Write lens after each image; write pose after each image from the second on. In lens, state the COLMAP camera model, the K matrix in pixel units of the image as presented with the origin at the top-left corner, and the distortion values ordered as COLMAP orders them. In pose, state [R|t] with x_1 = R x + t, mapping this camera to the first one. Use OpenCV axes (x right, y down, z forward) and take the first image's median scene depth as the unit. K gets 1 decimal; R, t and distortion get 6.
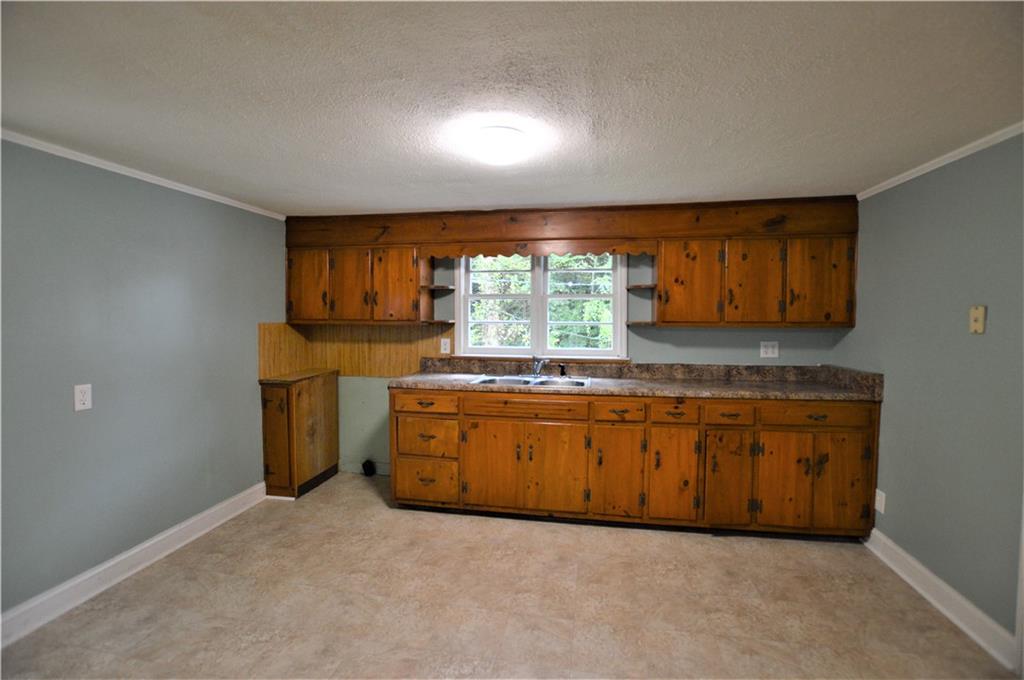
lens RADIAL K [[455.8, 0, 511.8], [0, 455.8, 332.4], [0, 0, 1]] dist [-0.039332, 0.005449]
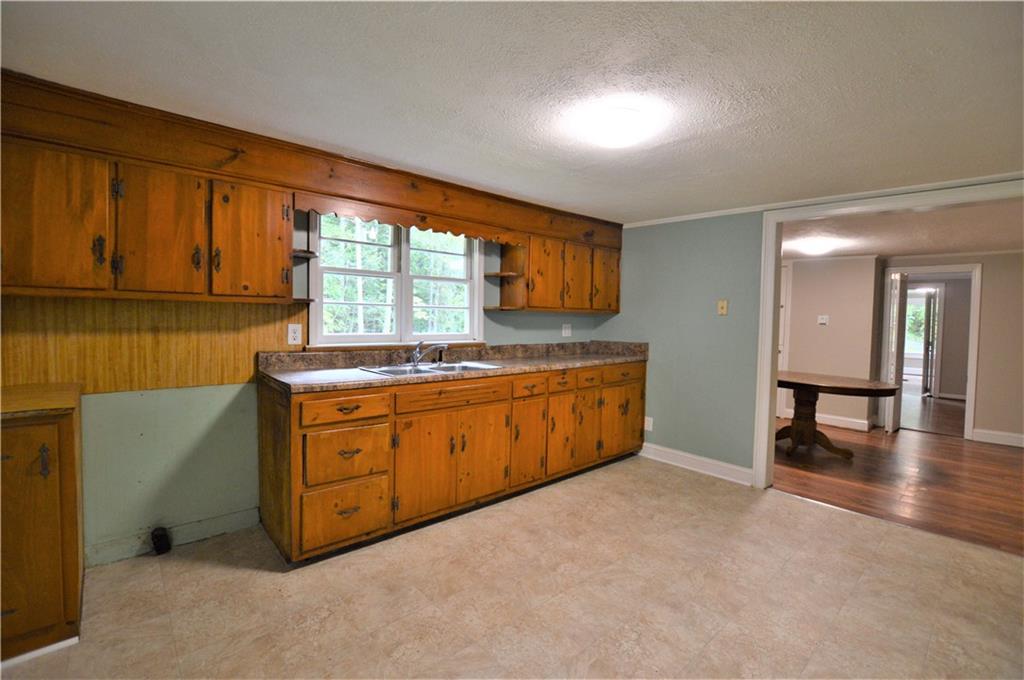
lens RADIAL K [[455.8, 0, 511.8], [0, 455.8, 332.4], [0, 0, 1]] dist [-0.039332, 0.005449]
pose [[0.612467, -0.018840, 0.790271, -0.613580], [0.009504, 0.999819, 0.016470, 0.022273], [-0.790439, -0.002576, 0.612536, 0.337925]]
